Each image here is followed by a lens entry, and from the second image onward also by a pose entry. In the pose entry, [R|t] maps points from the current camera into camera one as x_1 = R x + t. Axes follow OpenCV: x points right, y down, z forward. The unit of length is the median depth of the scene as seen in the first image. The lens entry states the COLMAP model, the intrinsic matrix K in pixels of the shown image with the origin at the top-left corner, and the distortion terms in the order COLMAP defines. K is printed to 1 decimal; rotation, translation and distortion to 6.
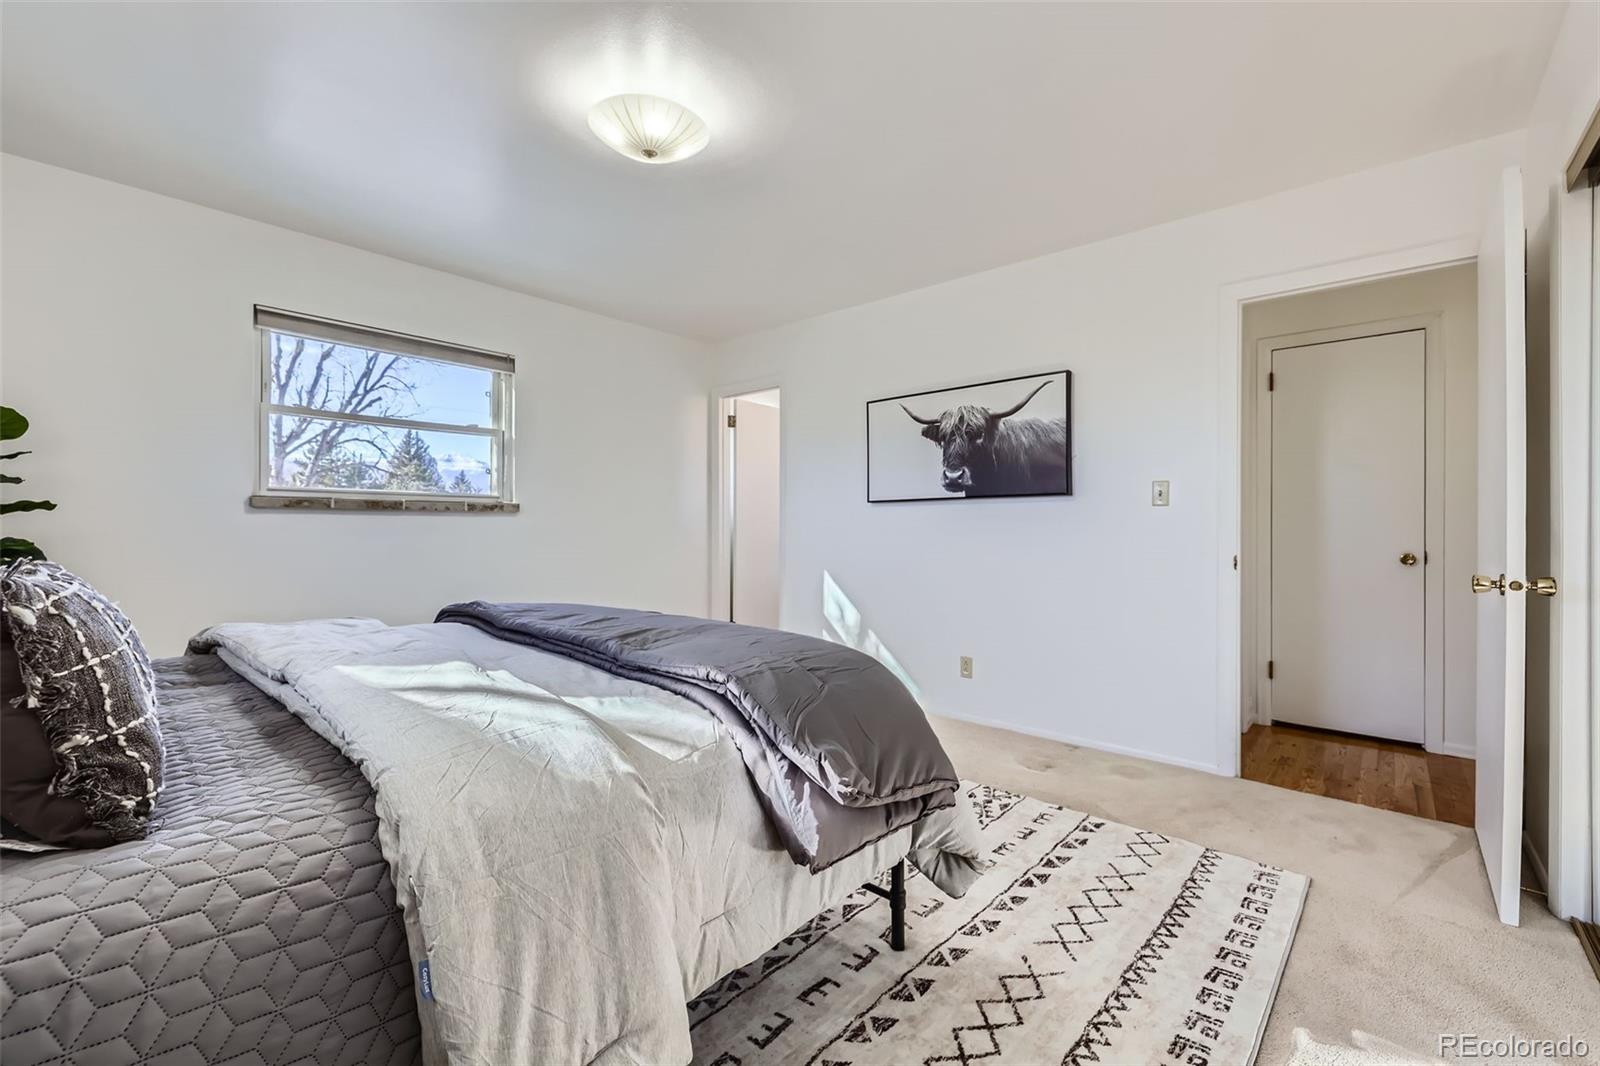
lens RADIAL K [[671.7, 0, 801.8], [0, 671.7, 525.7], [0, 0, 1]] dist [0.002951, -0.000066]
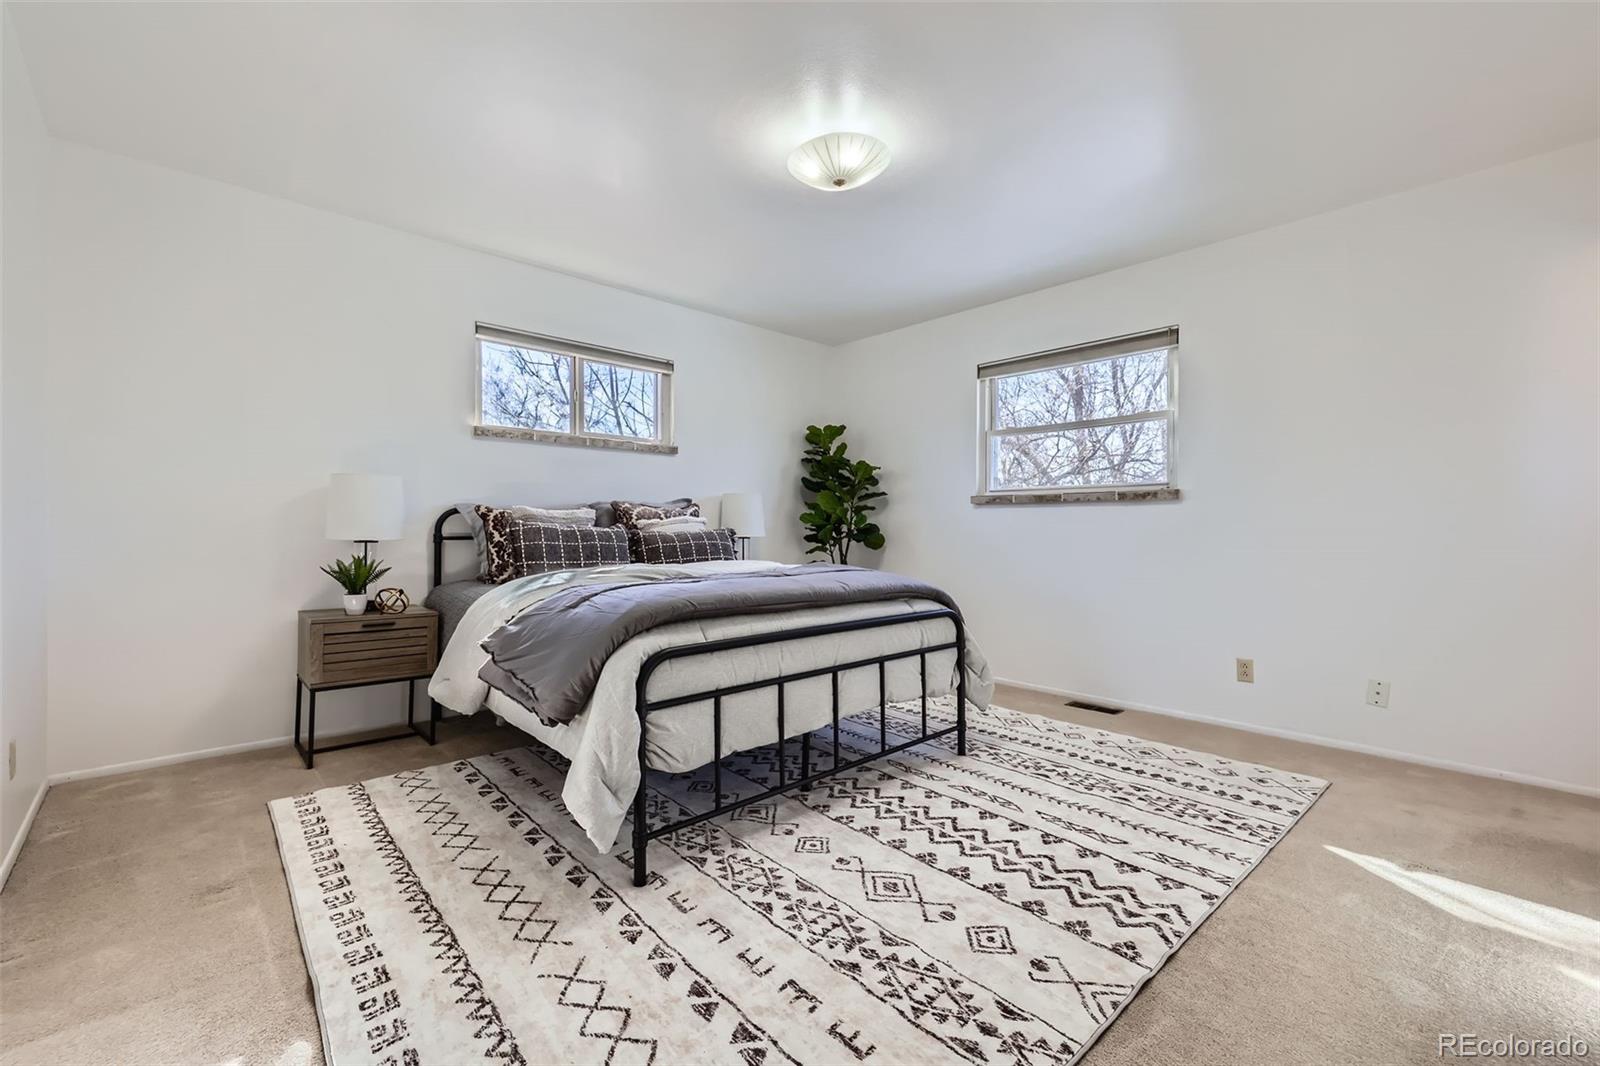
lens RADIAL K [[671.7, 0, 799.0], [0, 671.7, 532.8], [0, 0, 1]] dist [0.002951, -0.000066]
pose [[-0.110982, 0.002936, -0.993818, 1.151209], [-0.001911, 0.999993, 0.003168, 0.051716], [0.993821, 0.002251, -0.110975, 1.324518]]
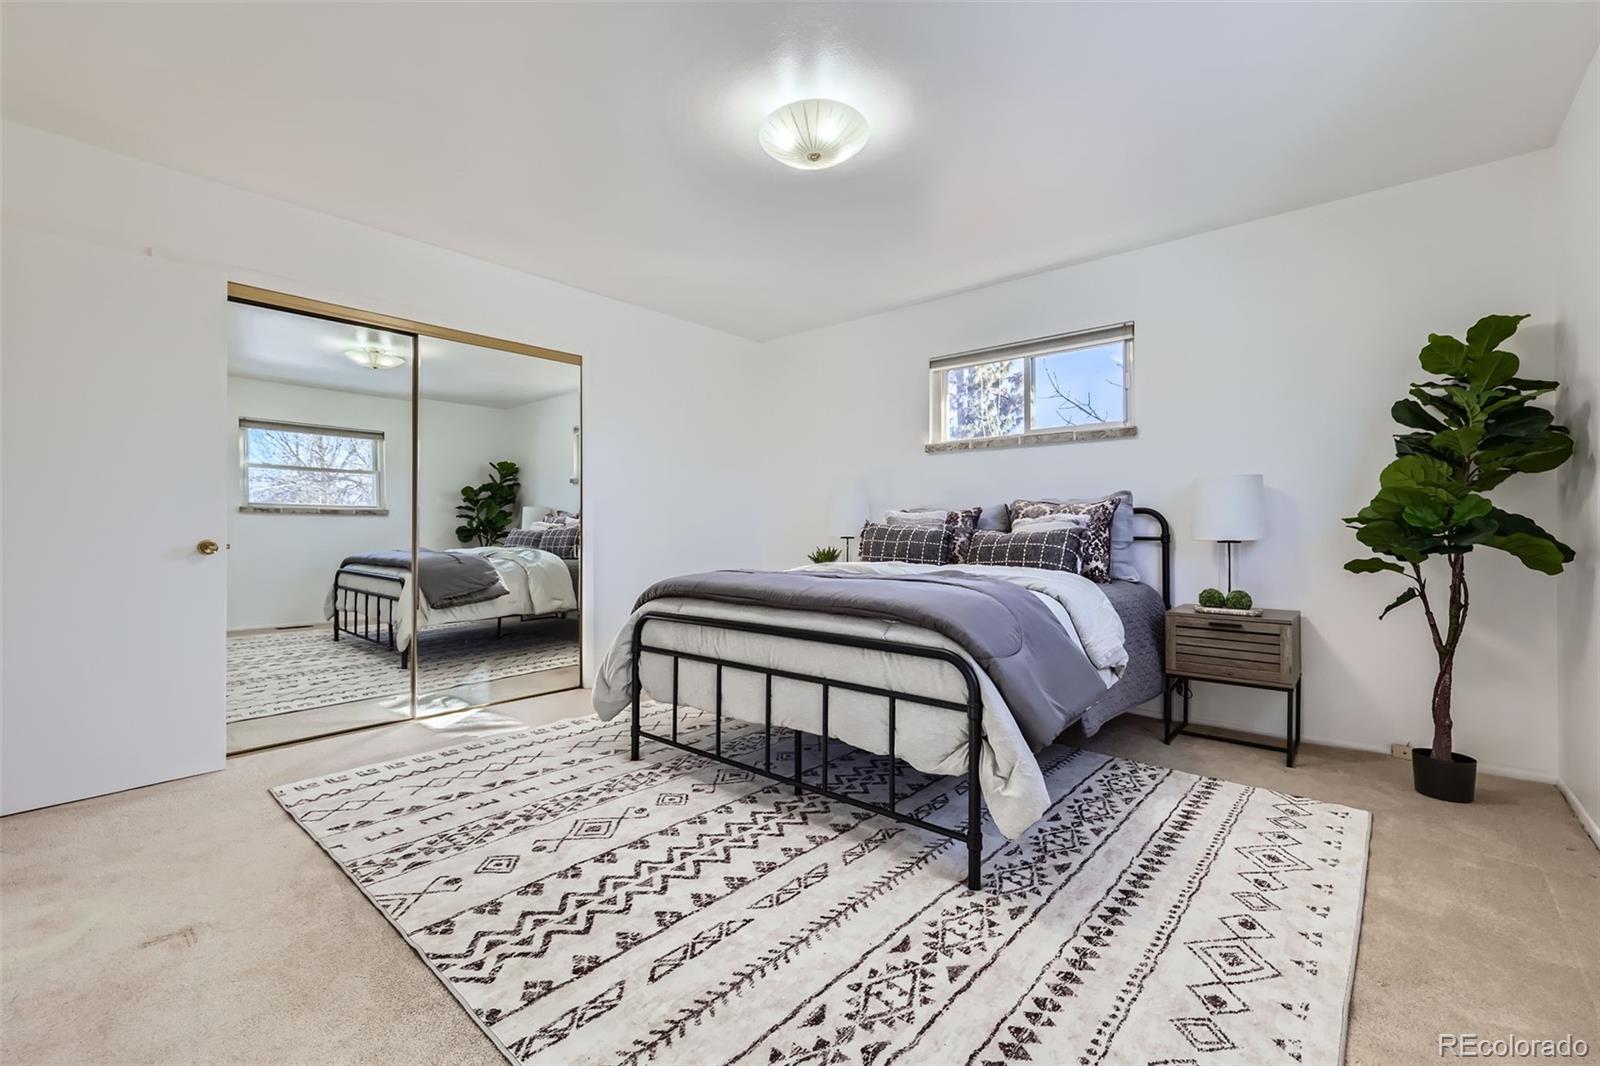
lens RADIAL K [[671.7, 0, 796.9], [0, 671.7, 529.3], [0, 0, 1]] dist [0.002951, -0.000066]
pose [[-0.999991, -0.002240, -0.003704, -0.243419], [-0.002248, 0.999995, 0.002045, 0.045185], [0.003699, 0.002053, -0.999991, 2.574340]]
